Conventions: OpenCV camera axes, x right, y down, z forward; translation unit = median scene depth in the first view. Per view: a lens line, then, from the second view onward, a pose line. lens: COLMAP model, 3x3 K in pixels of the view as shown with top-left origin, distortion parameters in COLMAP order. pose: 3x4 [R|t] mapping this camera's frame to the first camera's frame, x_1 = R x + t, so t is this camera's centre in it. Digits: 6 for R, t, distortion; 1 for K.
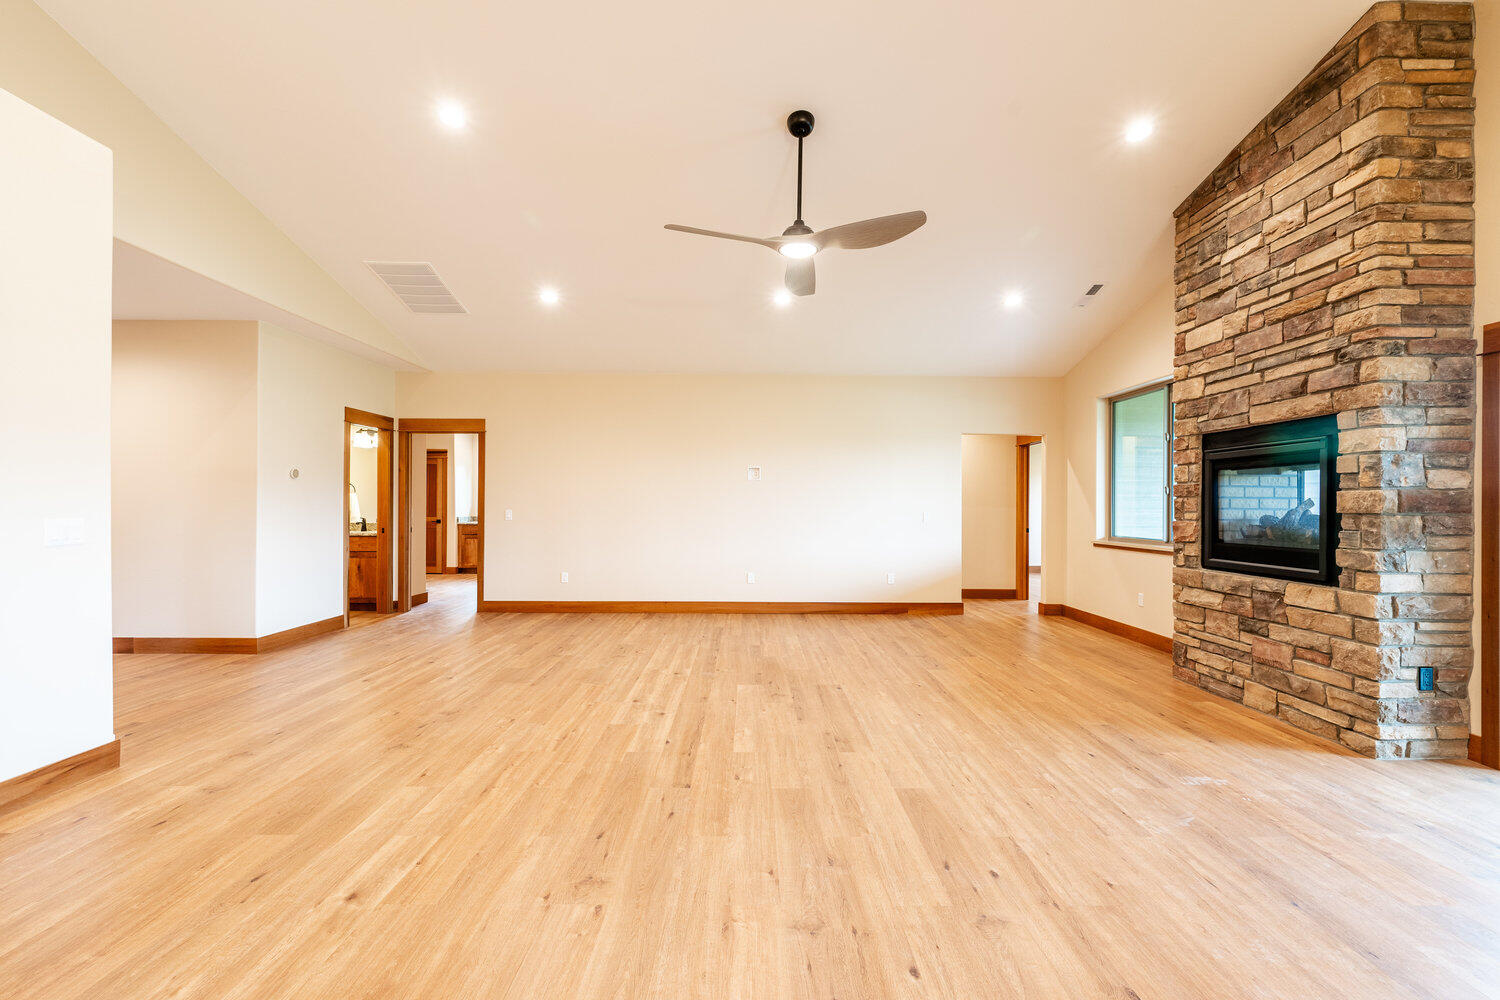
lens RADIAL K [[751.9, 0, 750.0], [0, 751.9, 500.0], [0, 0, 1]] dist [0.000995, 0.000134]
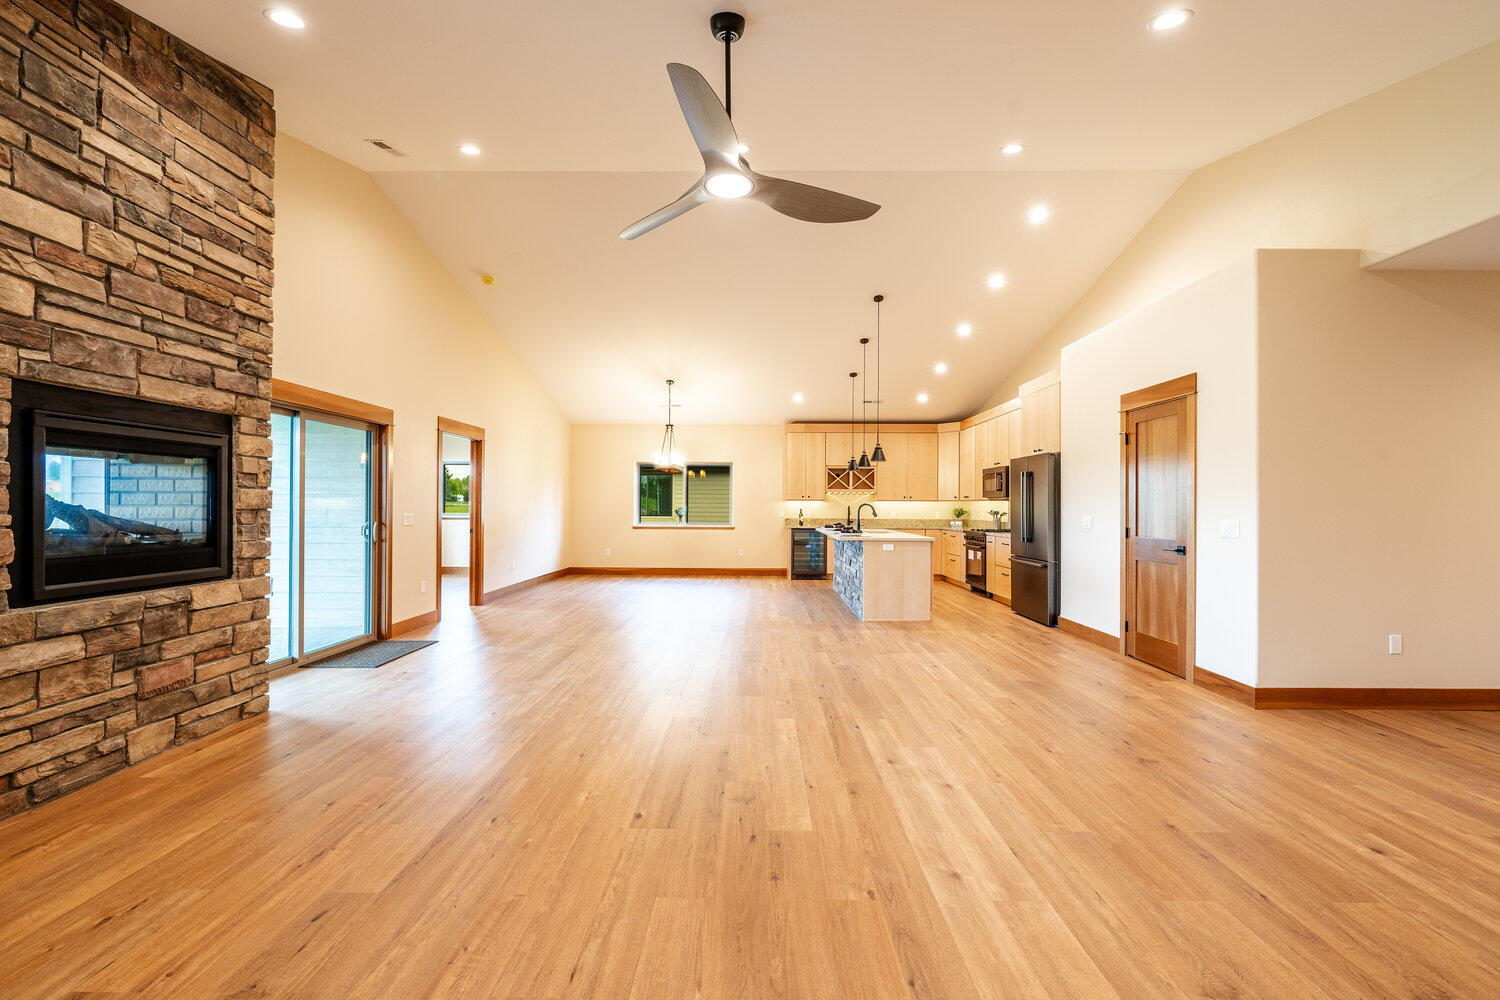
lens RADIAL K [[657.2, 0, 750.0], [0, 657.2, 500.0], [0, 0, 1]] dist [0.001170, 0.000135]
pose [[-0.999808, -0.009763, 0.016985, 0.027552], [-0.010022, 0.999834, -0.015238, 0.010009], [-0.016833, -0.015405, -0.999740, 1.702988]]
